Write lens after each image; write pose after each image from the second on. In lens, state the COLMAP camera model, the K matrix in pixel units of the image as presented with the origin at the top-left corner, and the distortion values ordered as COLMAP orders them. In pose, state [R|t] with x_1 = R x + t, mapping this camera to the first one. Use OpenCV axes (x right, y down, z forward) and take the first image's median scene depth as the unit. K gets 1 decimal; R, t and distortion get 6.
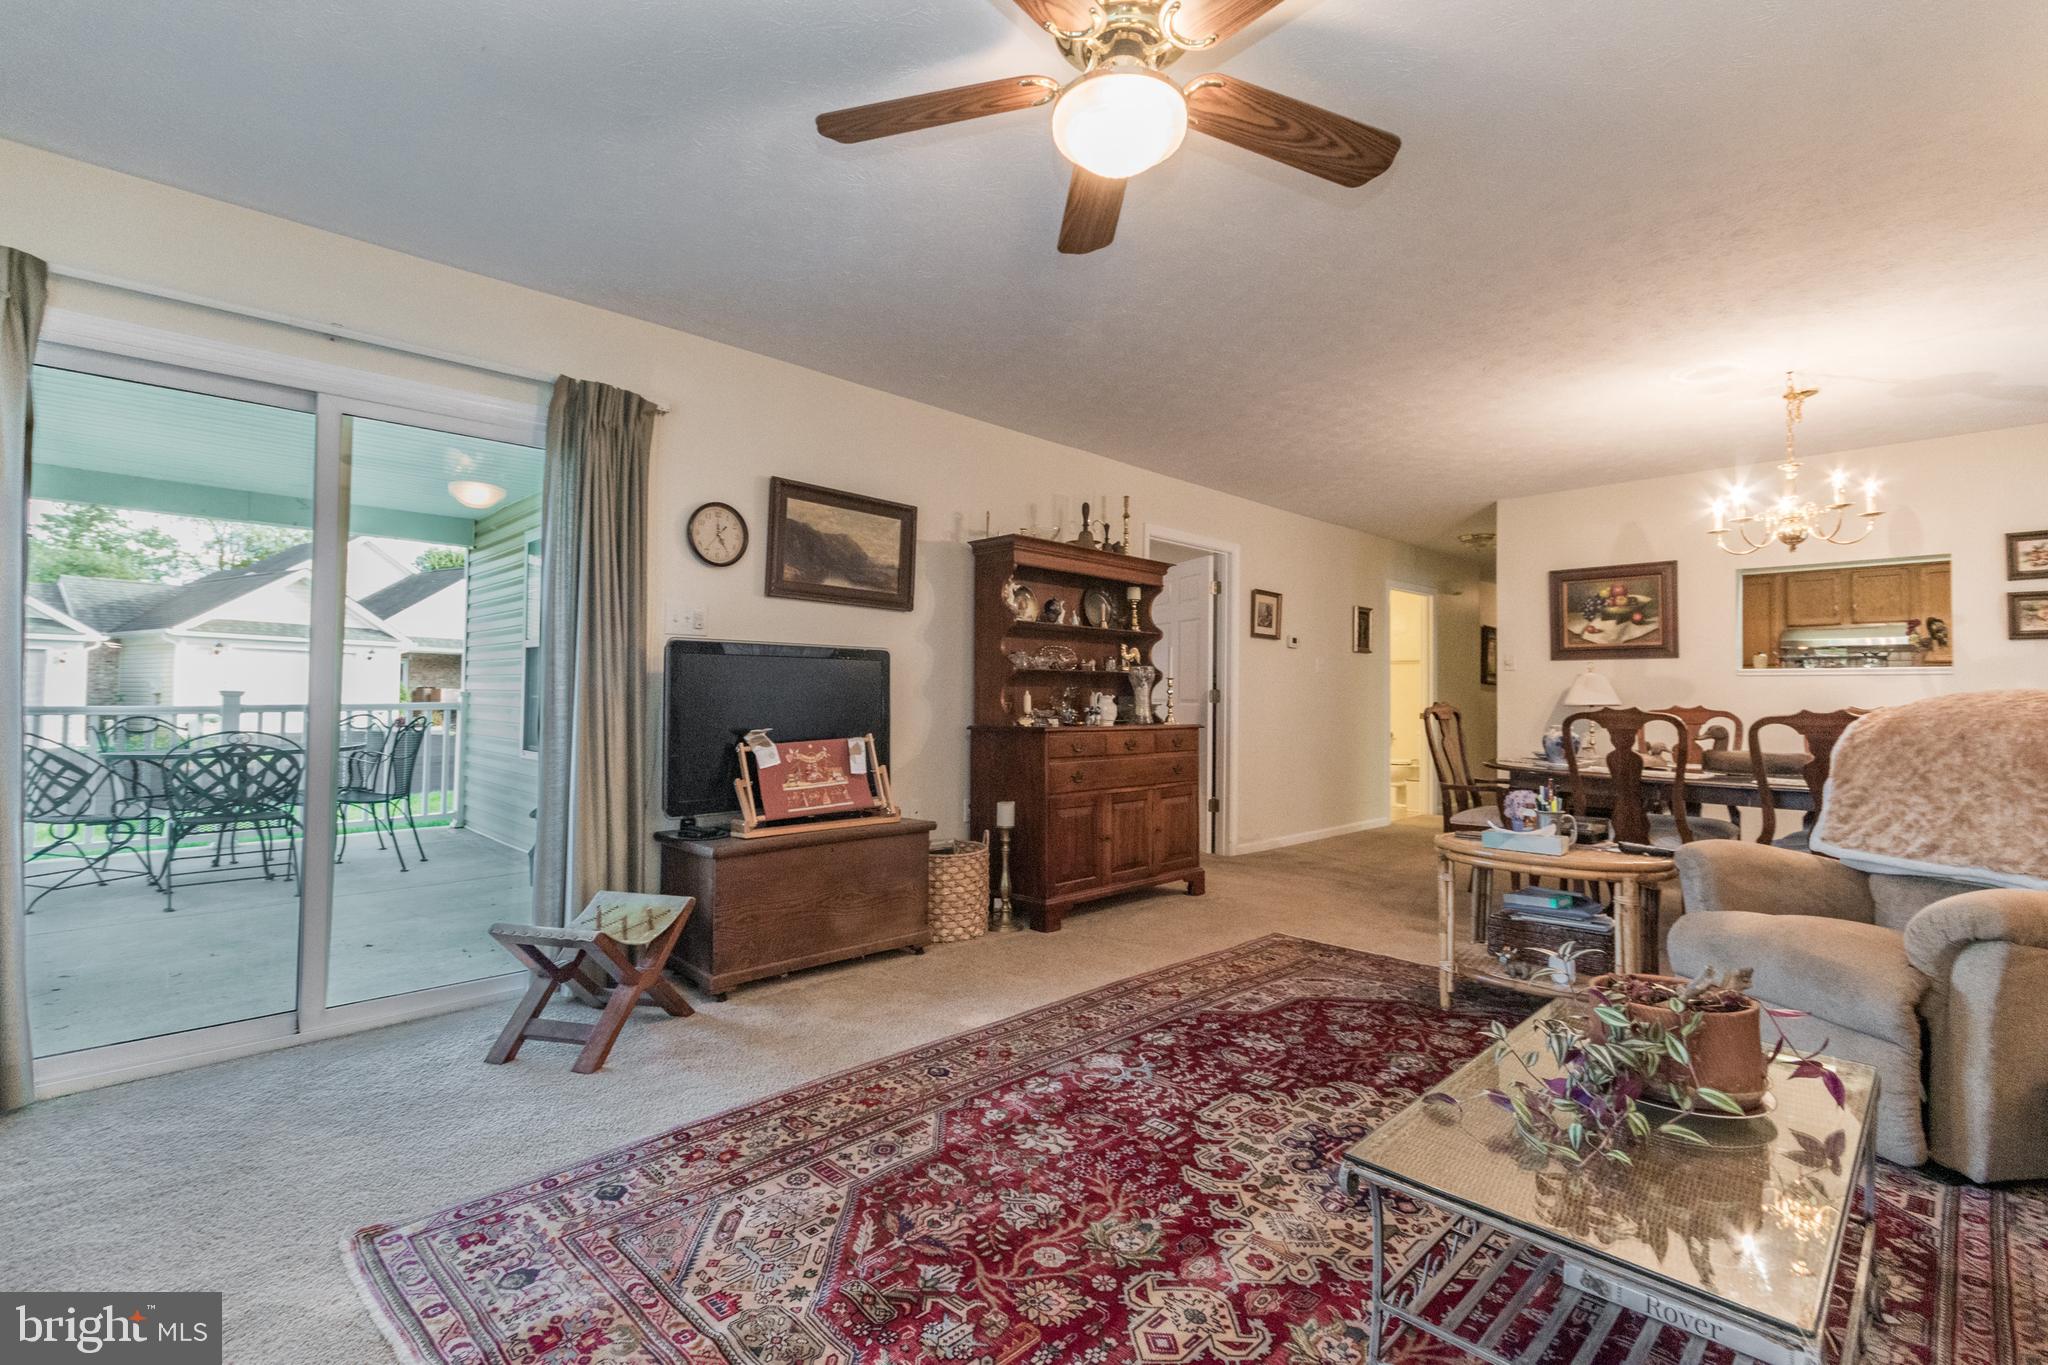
lens RADIAL K [[901.1, 0, 1033.3], [0, 901.1, 688.9], [0, 0, 1]] dist [0.001114, -0.000043]
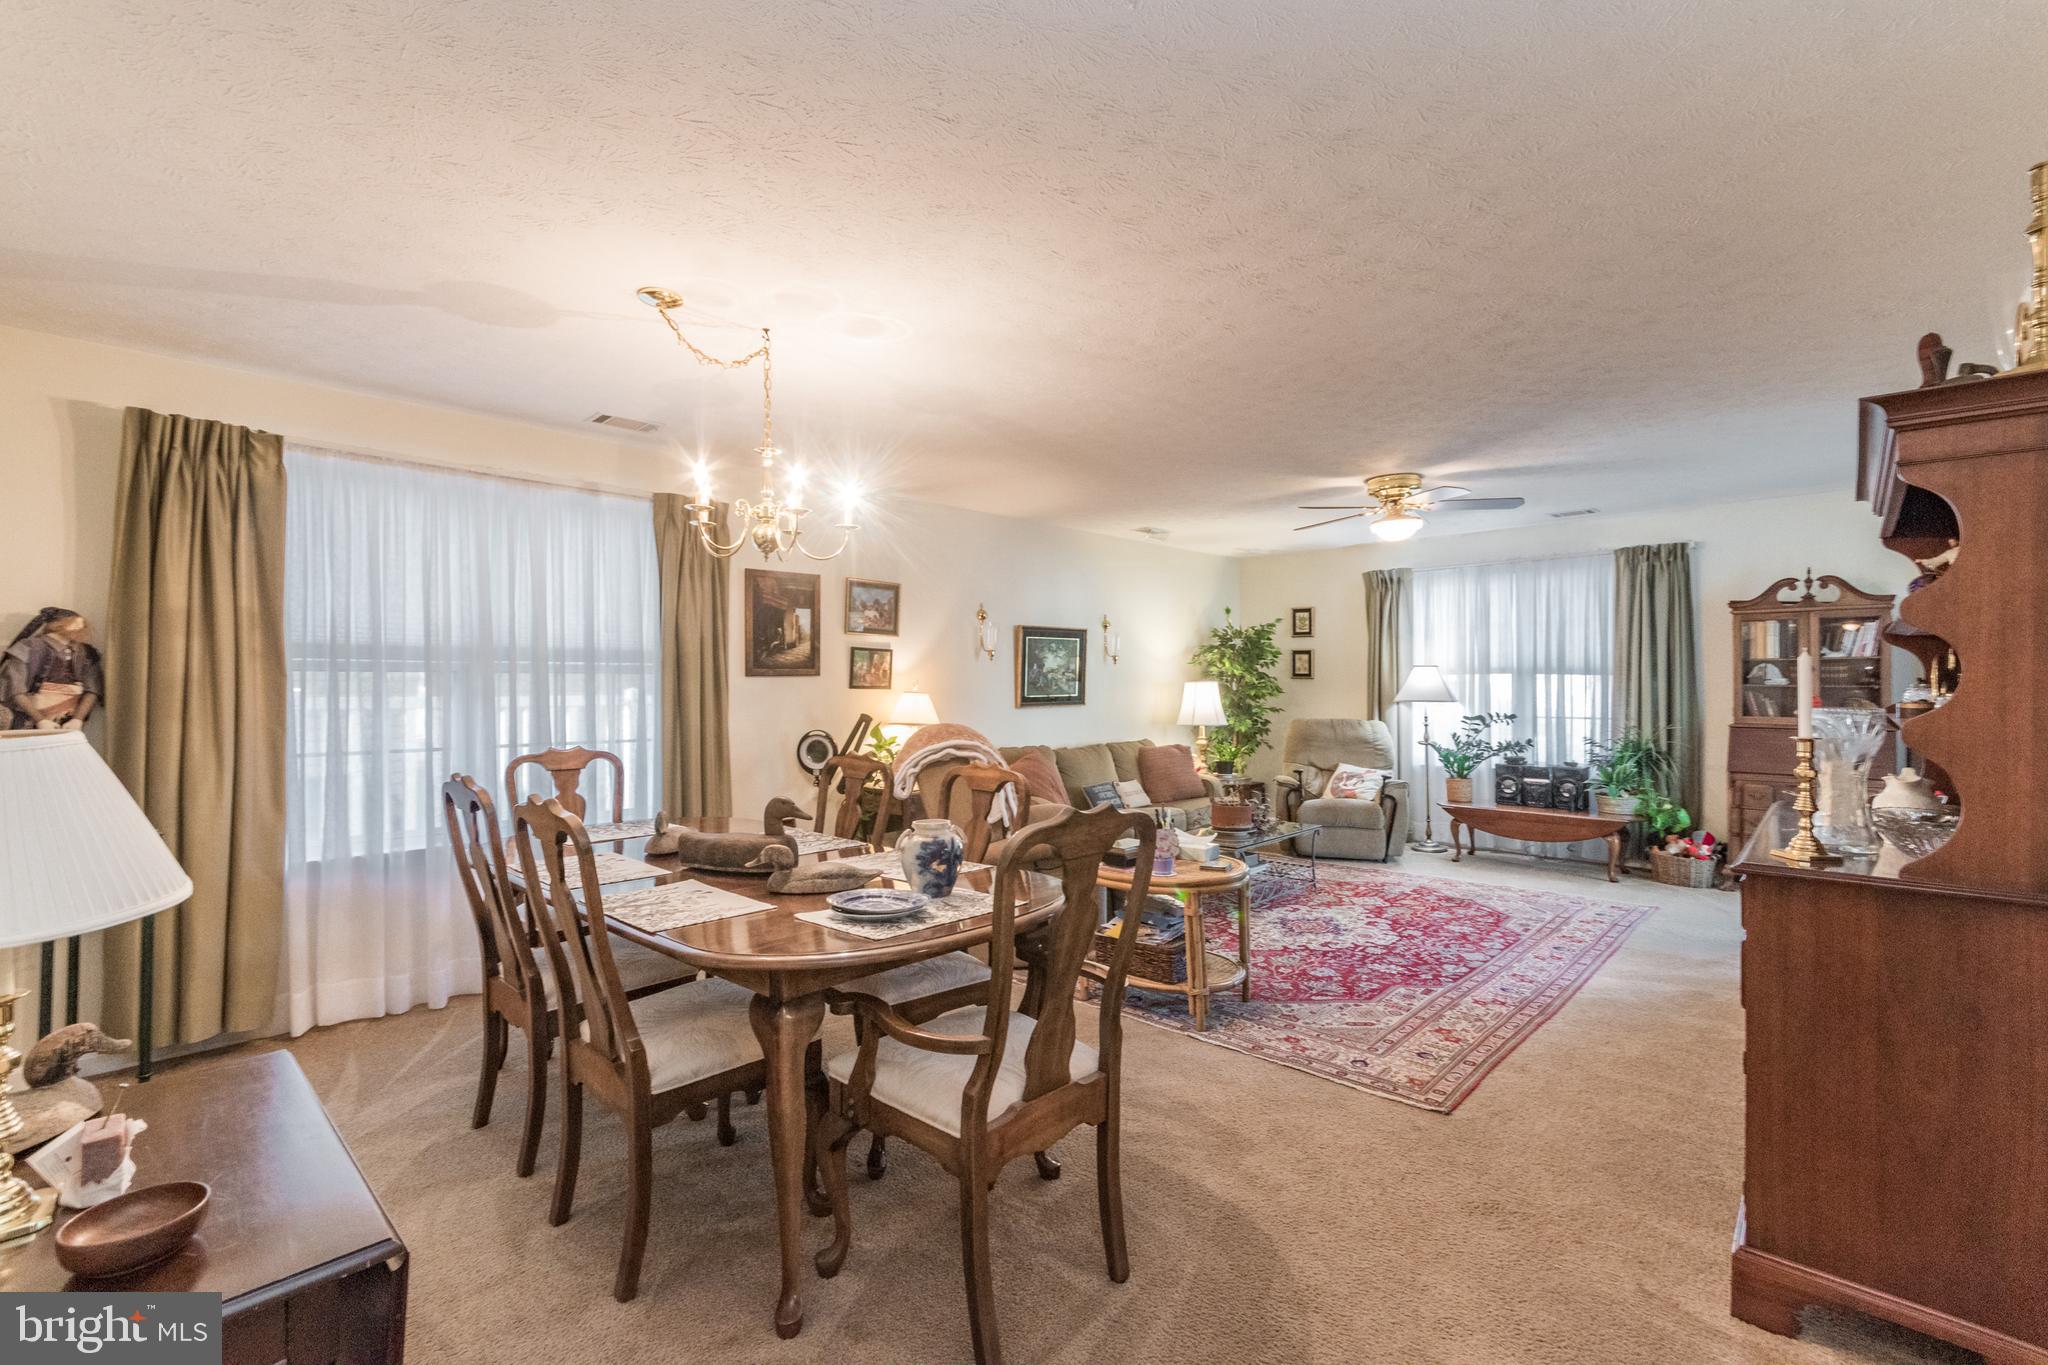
lens RADIAL K [[901.1, 0, 1033.3], [0, 901.1, 688.9], [0, 0, 1]] dist [0.001114, -0.000043]
pose [[-0.999109, -0.006094, -0.041753, 0.949423], [-0.006045, 0.999981, -0.001297, -0.059010], [0.041760, -0.001043, -0.999127, 2.611117]]
